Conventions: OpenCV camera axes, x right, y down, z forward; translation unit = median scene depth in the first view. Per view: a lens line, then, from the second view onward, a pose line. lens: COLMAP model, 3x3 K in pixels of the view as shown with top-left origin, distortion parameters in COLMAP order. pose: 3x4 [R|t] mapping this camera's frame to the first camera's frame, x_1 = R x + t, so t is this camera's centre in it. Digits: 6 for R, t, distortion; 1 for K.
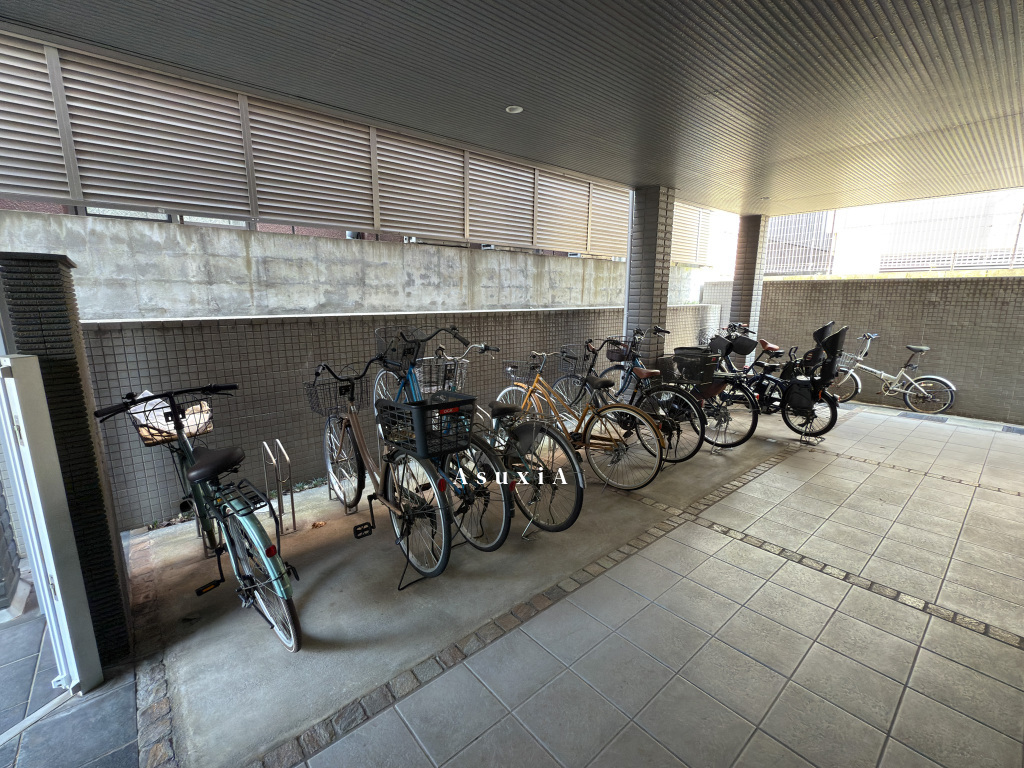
lens RADIAL K [[445.5, 0, 512.0], [0, 445.5, 384.0], [0, 0, 1]] dist [-0.000089, 0.000127]
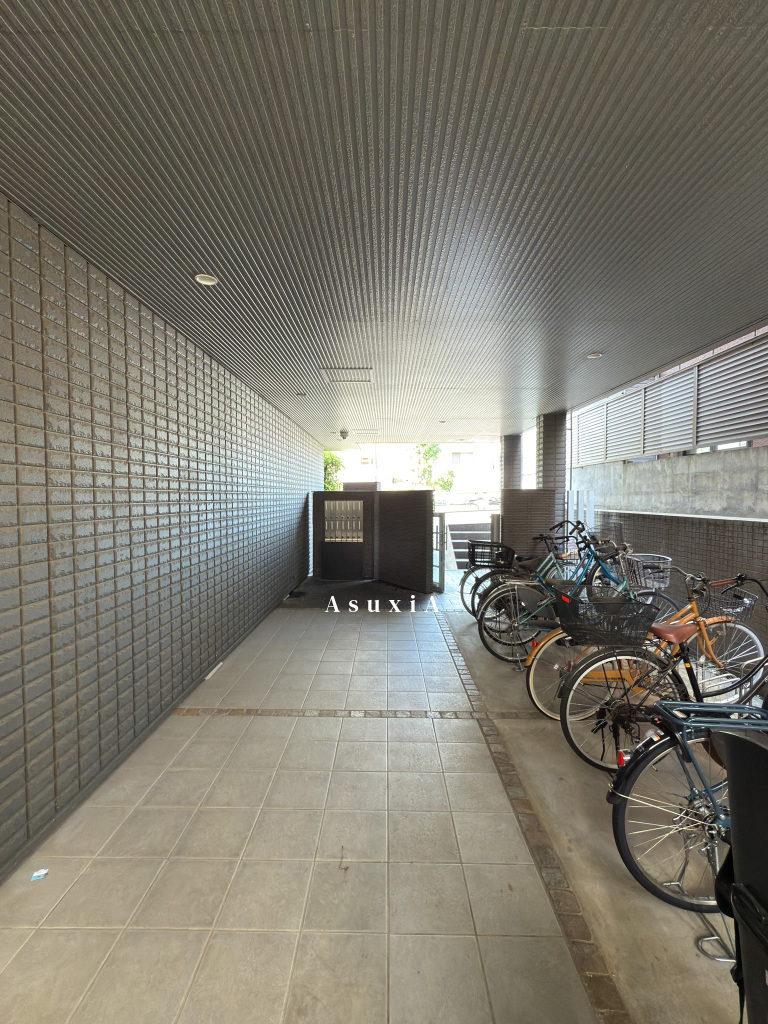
lens RADIAL K [[445.5, 0, 384.0], [0, 445.5, 512.0], [0, 0, 1]] dist [-0.000089, 0.000127]
pose [[-0.654925, 0.019404, -0.755444, 1.012609], [-0.157284, 0.974278, 0.161381, -0.216418], [0.739145, 0.224512, -0.635027, 1.083116]]
